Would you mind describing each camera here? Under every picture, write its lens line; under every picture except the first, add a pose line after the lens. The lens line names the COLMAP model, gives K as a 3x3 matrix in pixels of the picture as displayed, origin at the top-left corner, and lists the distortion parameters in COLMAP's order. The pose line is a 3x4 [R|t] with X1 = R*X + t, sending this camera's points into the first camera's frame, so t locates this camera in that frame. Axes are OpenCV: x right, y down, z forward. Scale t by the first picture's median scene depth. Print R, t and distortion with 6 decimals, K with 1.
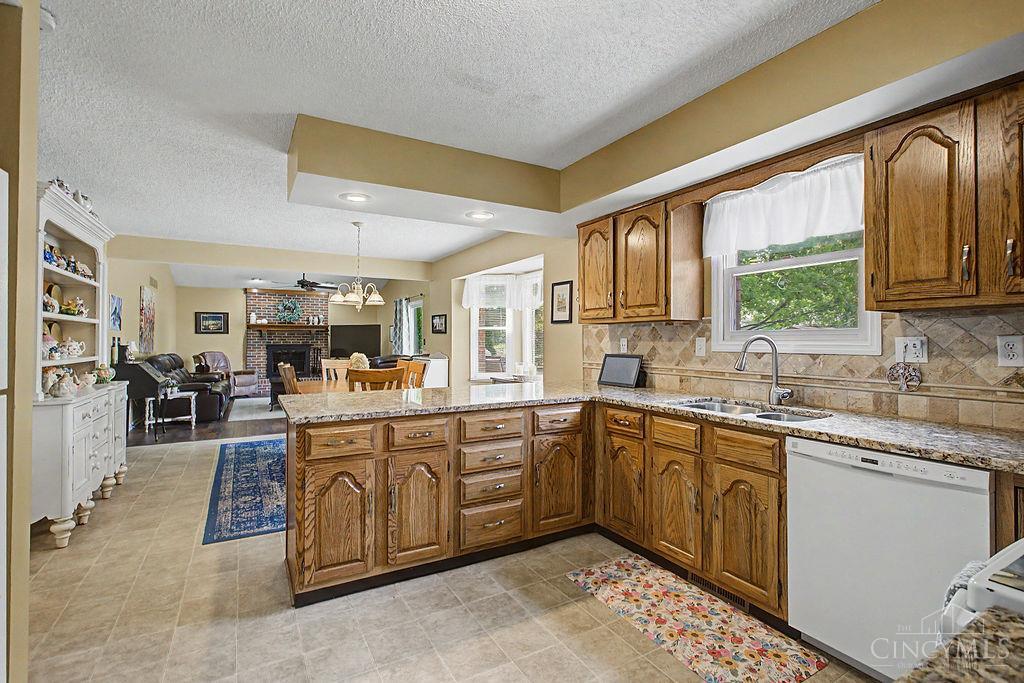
lens RADIAL K [[469.6, 0, 516.2], [0, 469.6, 338.4], [0, 0, 1]] dist [-0.010677, 0.007905]
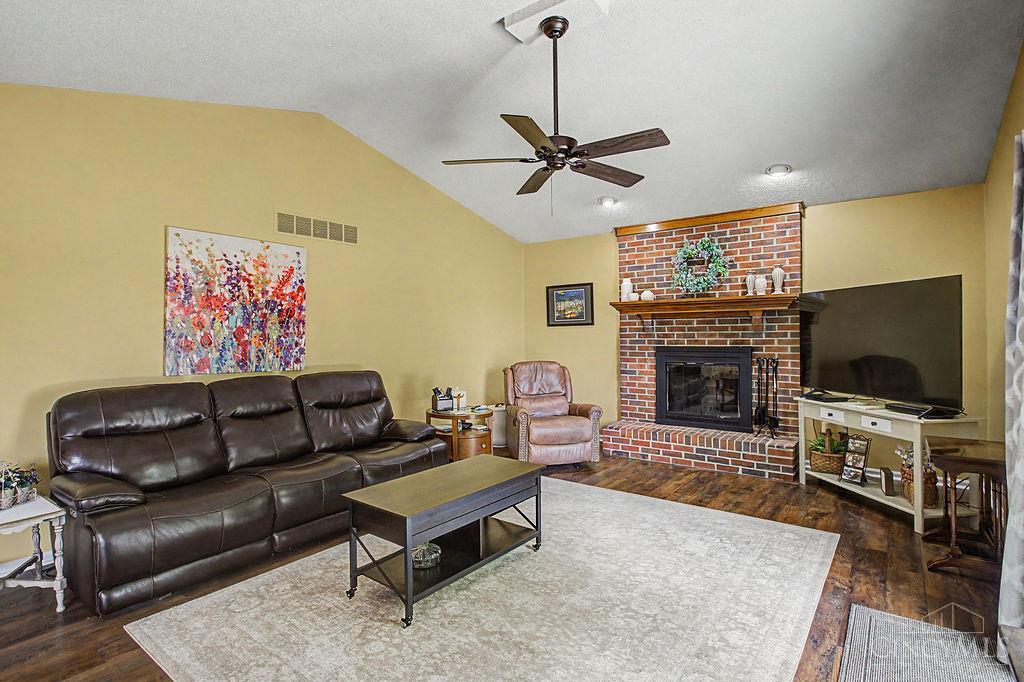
lens RADIAL K [[512.1, 0, 524.1], [0, 512.1, 334.8], [0, 0, 1]] dist [-0.012961, 0.007202]
pose [[0.406592, -0.002149, -0.913607, -0.181366], [0.017828, 0.999825, 0.005583, -0.004691], [0.913436, -0.018558, 0.406559, 0.903923]]
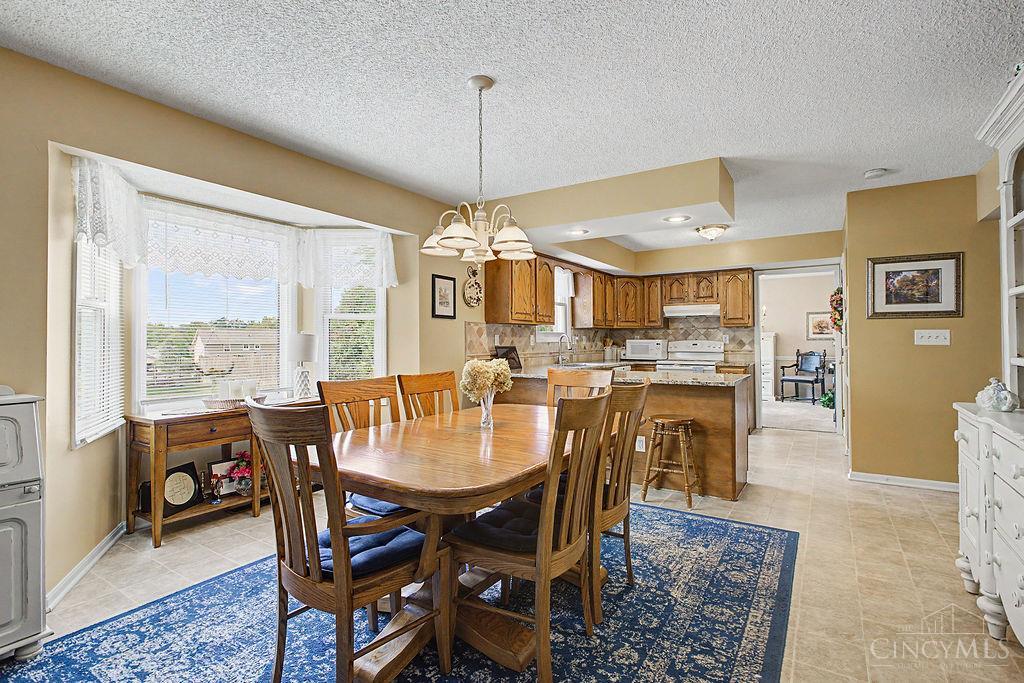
lens RADIAL K [[496.7, 0, 512.0], [0, 496.7, 343.0], [0, 0, 1]] dist [0.001737, -0.000802]
pose [[-0.456418, -0.002390, 0.889762, -0.445719], [0.000557, 0.999995, 0.002972, 0.007982], [-0.889766, 0.001852, -0.456414, 0.678177]]
